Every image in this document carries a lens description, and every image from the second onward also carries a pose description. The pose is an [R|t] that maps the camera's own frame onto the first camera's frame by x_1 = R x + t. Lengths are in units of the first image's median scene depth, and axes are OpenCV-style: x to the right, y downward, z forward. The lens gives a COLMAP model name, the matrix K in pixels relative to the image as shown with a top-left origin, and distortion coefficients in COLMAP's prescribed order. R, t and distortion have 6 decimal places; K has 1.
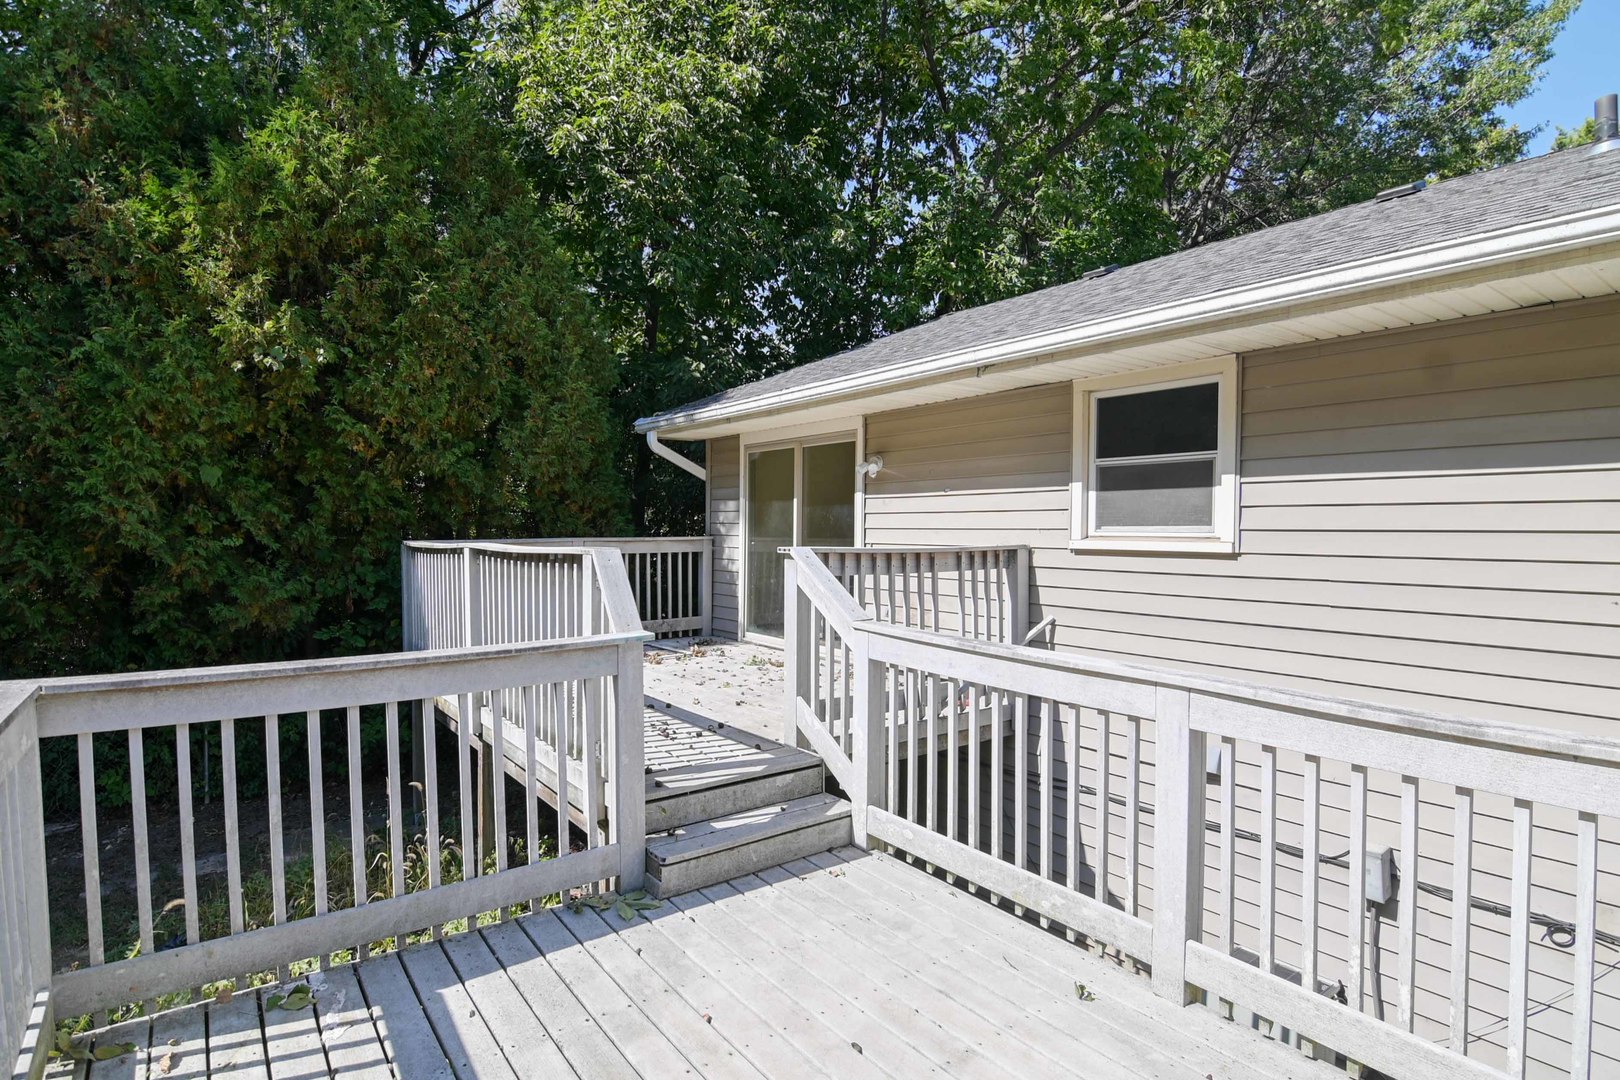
lens RADIAL K [[801.5, 0, 808.9], [0, 801.5, 546.5], [0, 0, 1]] dist [-0.008059, -0.009621]
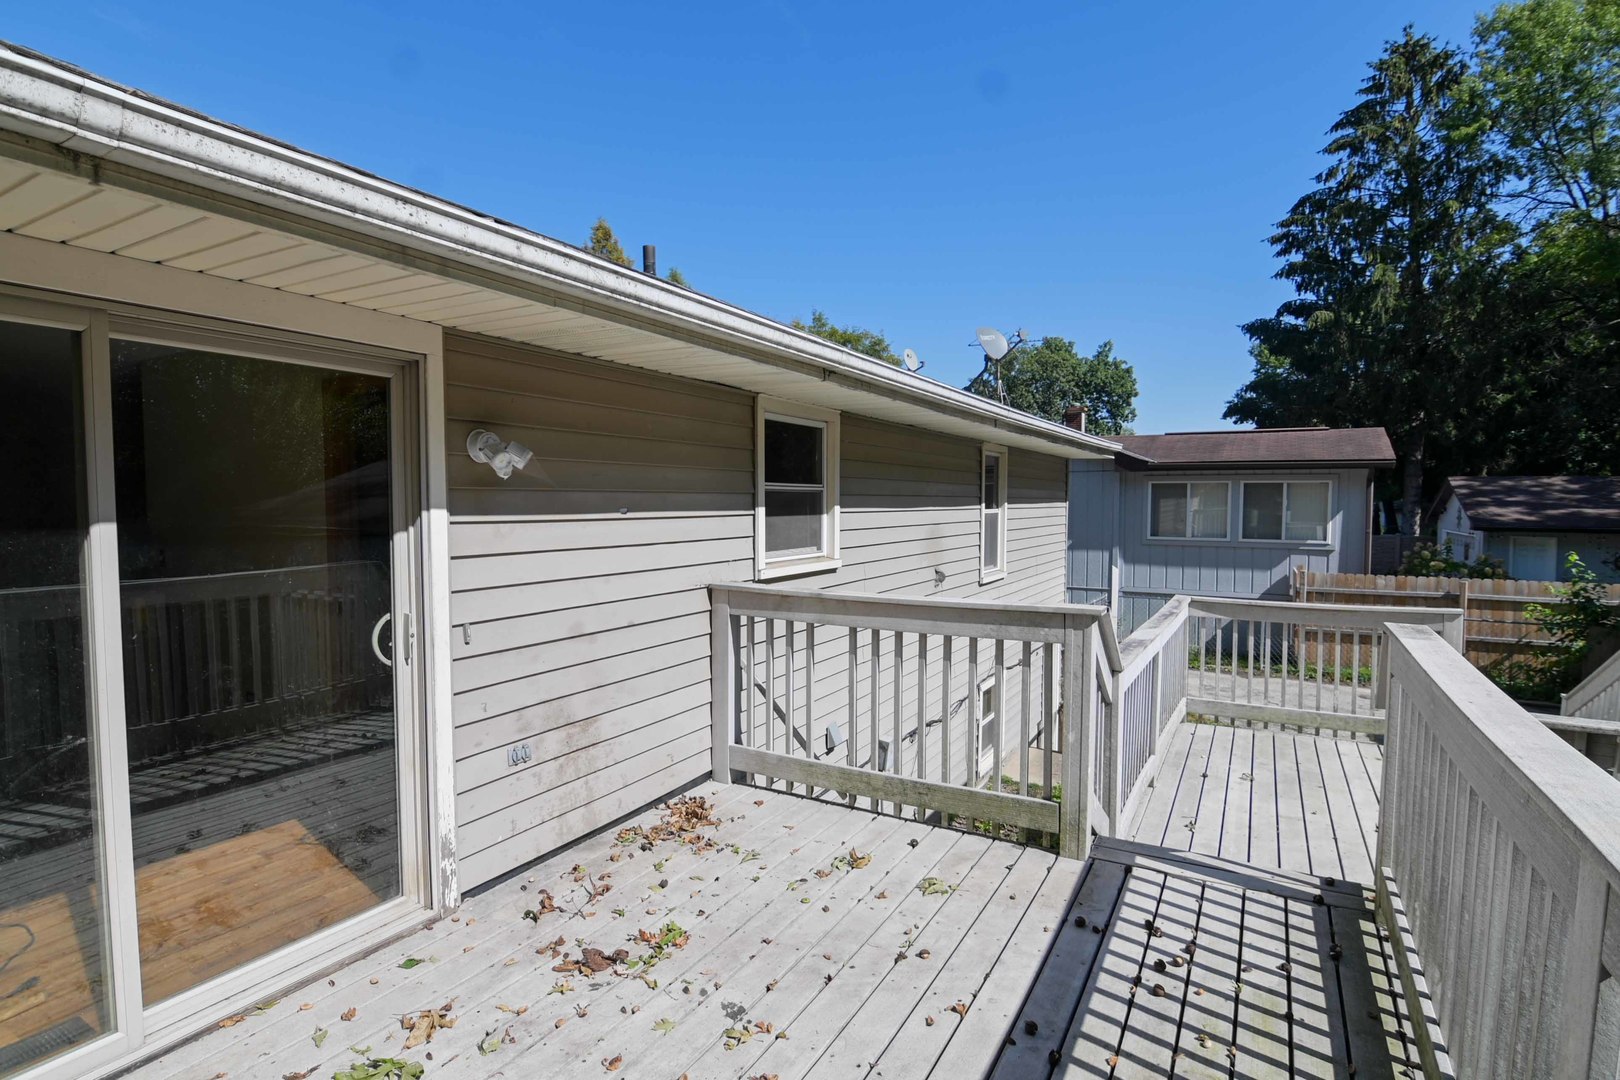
lens RADIAL K [[801.5, 0, 812.1], [0, 801.5, 536.8], [0, 0, 1]] dist [-0.008059, -0.009621]
pose [[-0.397600, -0.051957, 0.916086, -0.537503], [0.009785, 0.998099, 0.060855, -0.103349], [-0.917506, 0.033160, -0.396336, 1.332839]]
